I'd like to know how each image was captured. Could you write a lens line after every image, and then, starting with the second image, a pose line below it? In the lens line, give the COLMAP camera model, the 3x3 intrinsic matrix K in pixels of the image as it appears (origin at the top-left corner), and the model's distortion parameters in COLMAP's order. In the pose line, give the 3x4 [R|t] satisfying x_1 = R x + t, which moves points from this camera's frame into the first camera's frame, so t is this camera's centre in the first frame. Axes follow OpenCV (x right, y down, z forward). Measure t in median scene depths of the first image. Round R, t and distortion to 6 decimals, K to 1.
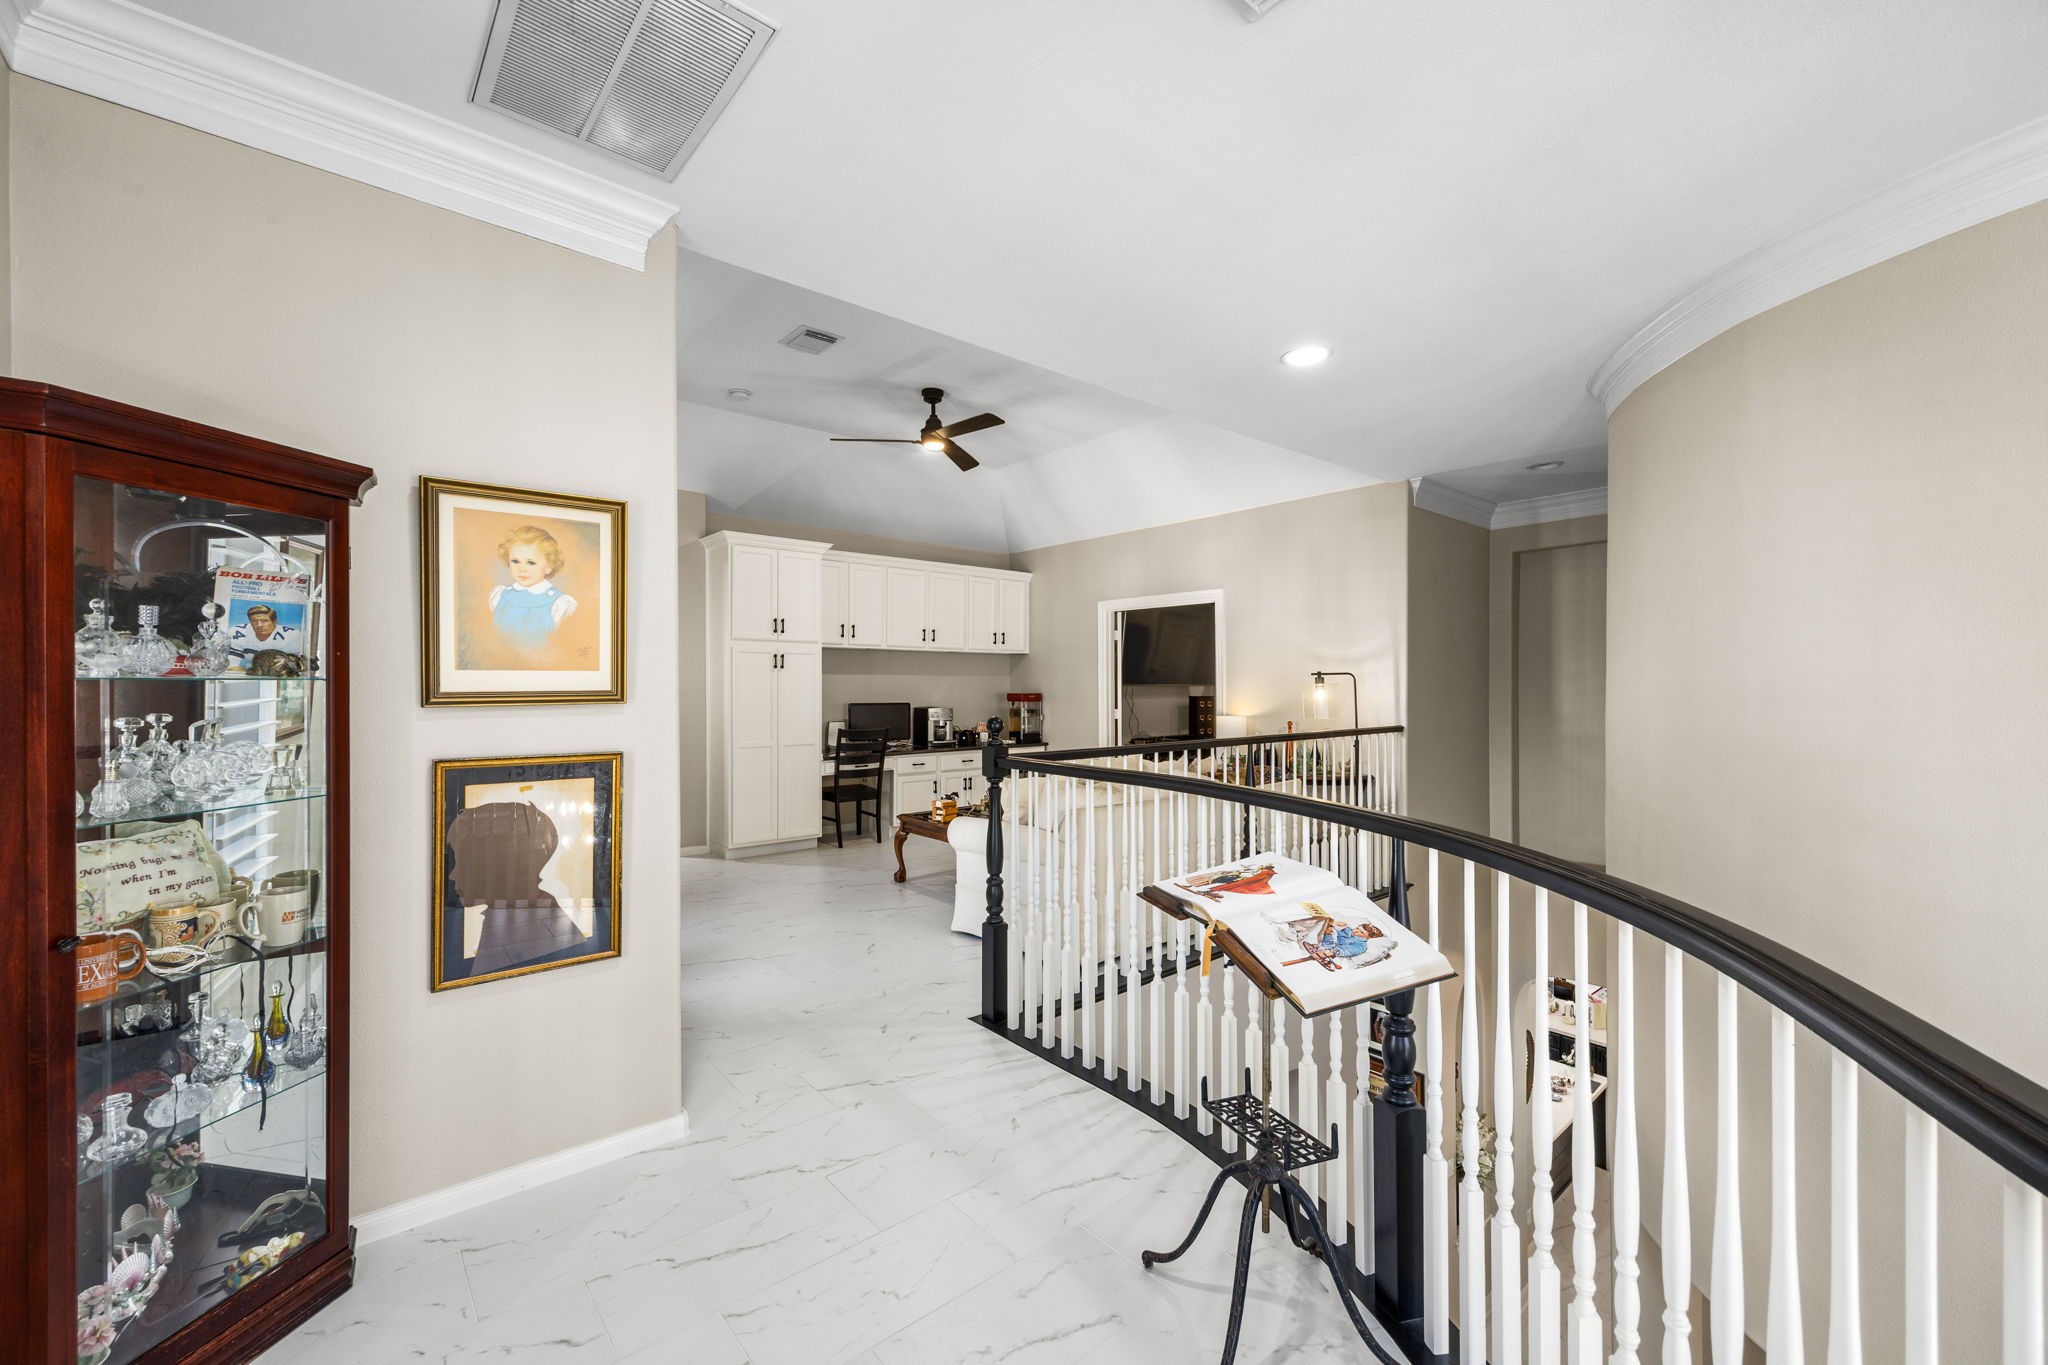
lens RADIAL K [[798.3, 0, 1026.6], [0, 798.3, 685.5], [0, 0, 1]] dist [0.007183, 0.000460]
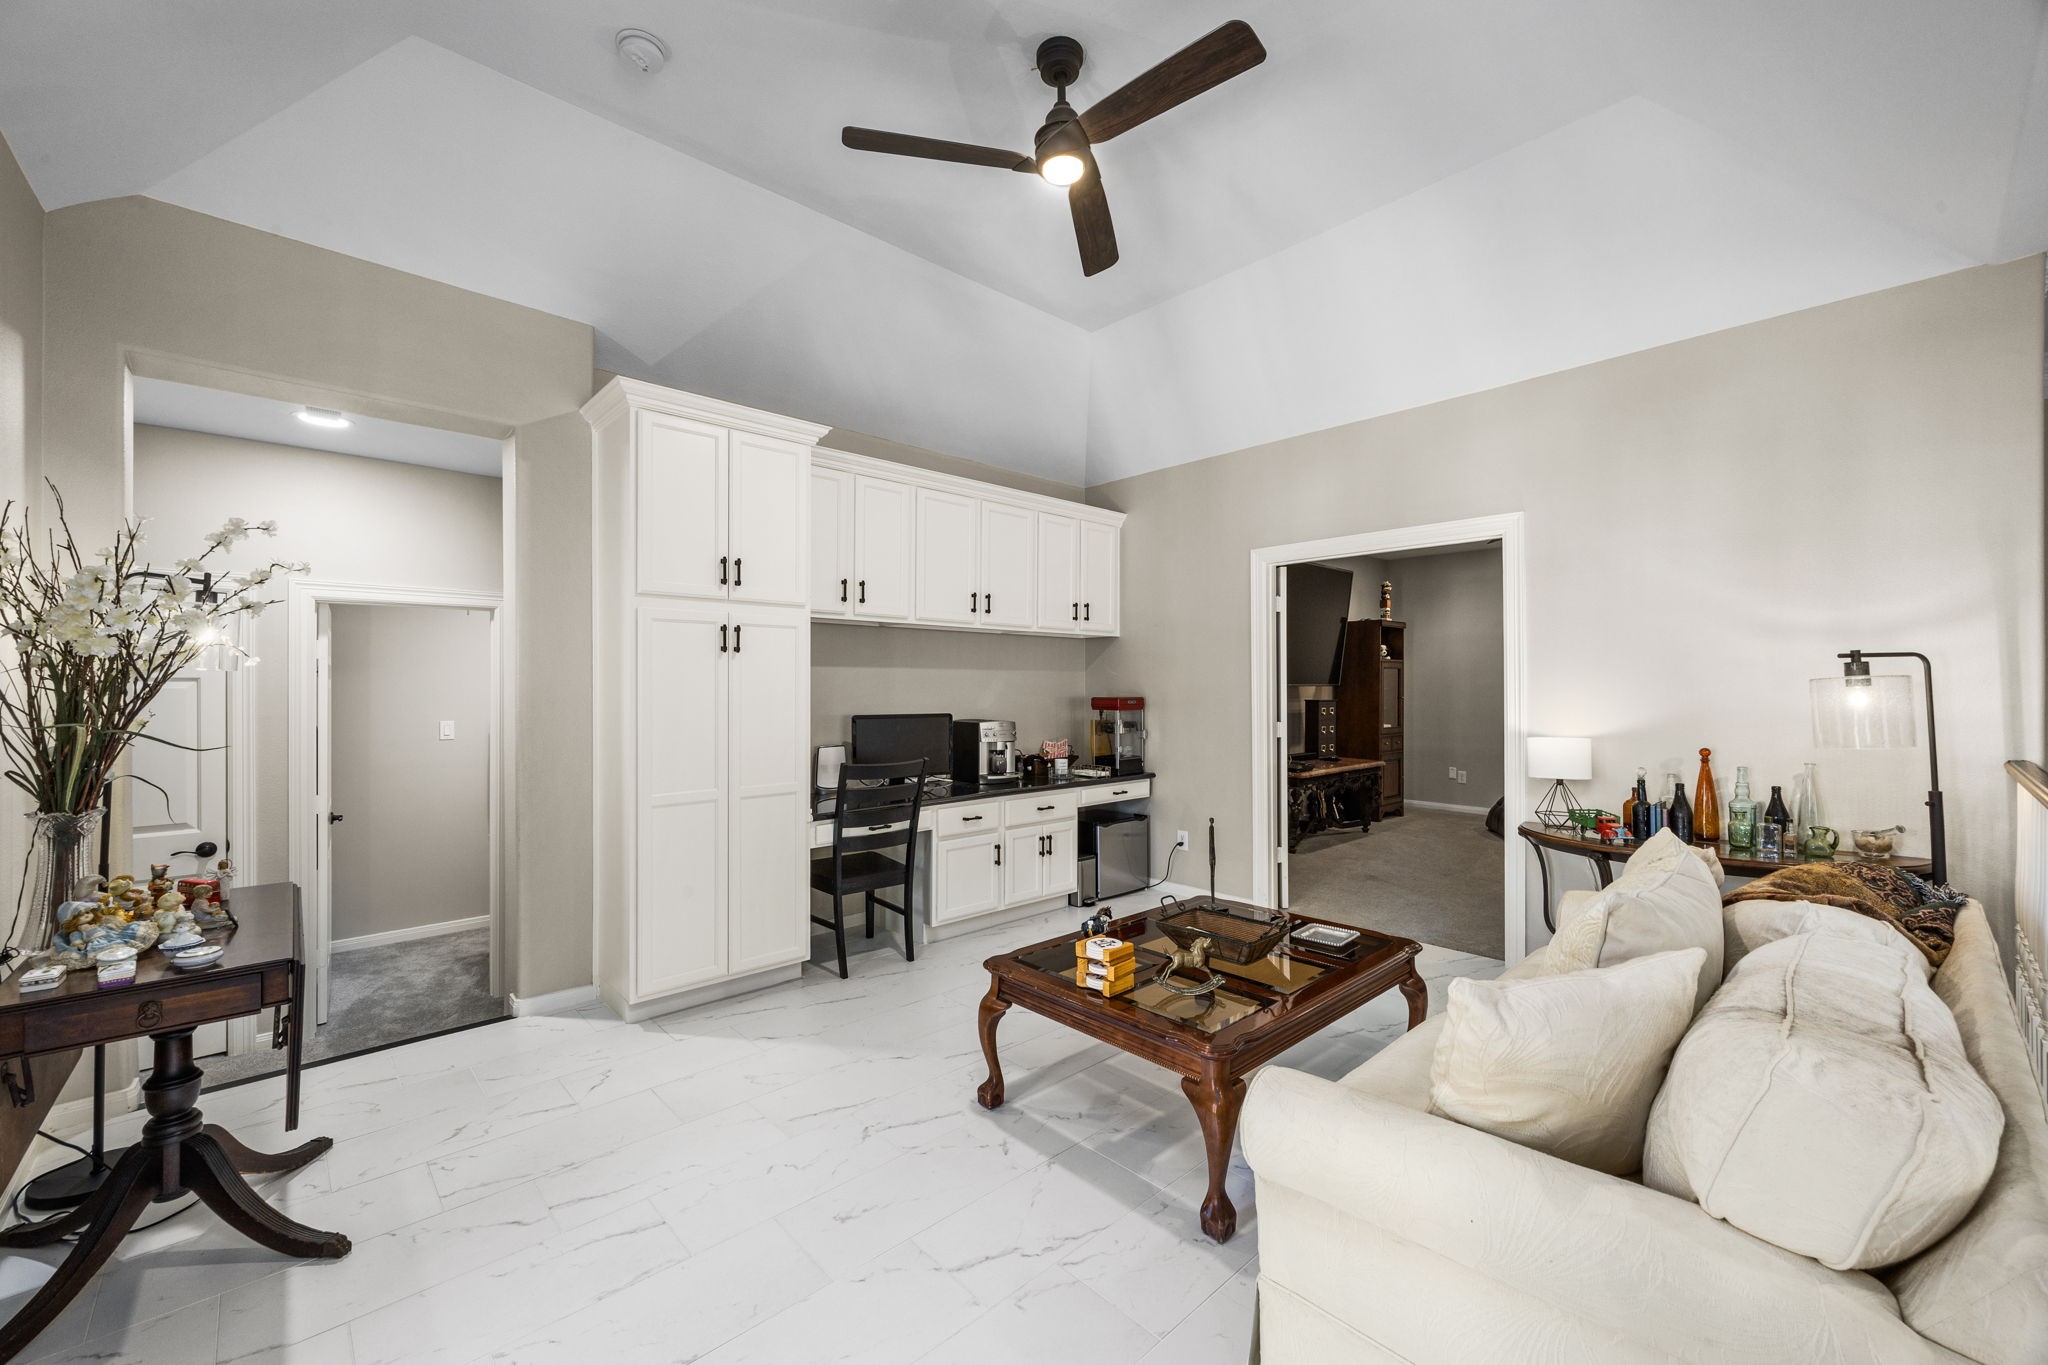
lens RADIAL K [[798.3, 0, 1019.5], [0, 798.3, 681.2], [0, 0, 1]] dist [0.007183, 0.000460]
pose [[0.999383, -0.003073, 0.034994, -0.123307], [0.003330, 0.999968, -0.007288, 0.001654], [-0.034971, 0.007400, 0.999361, 0.415409]]
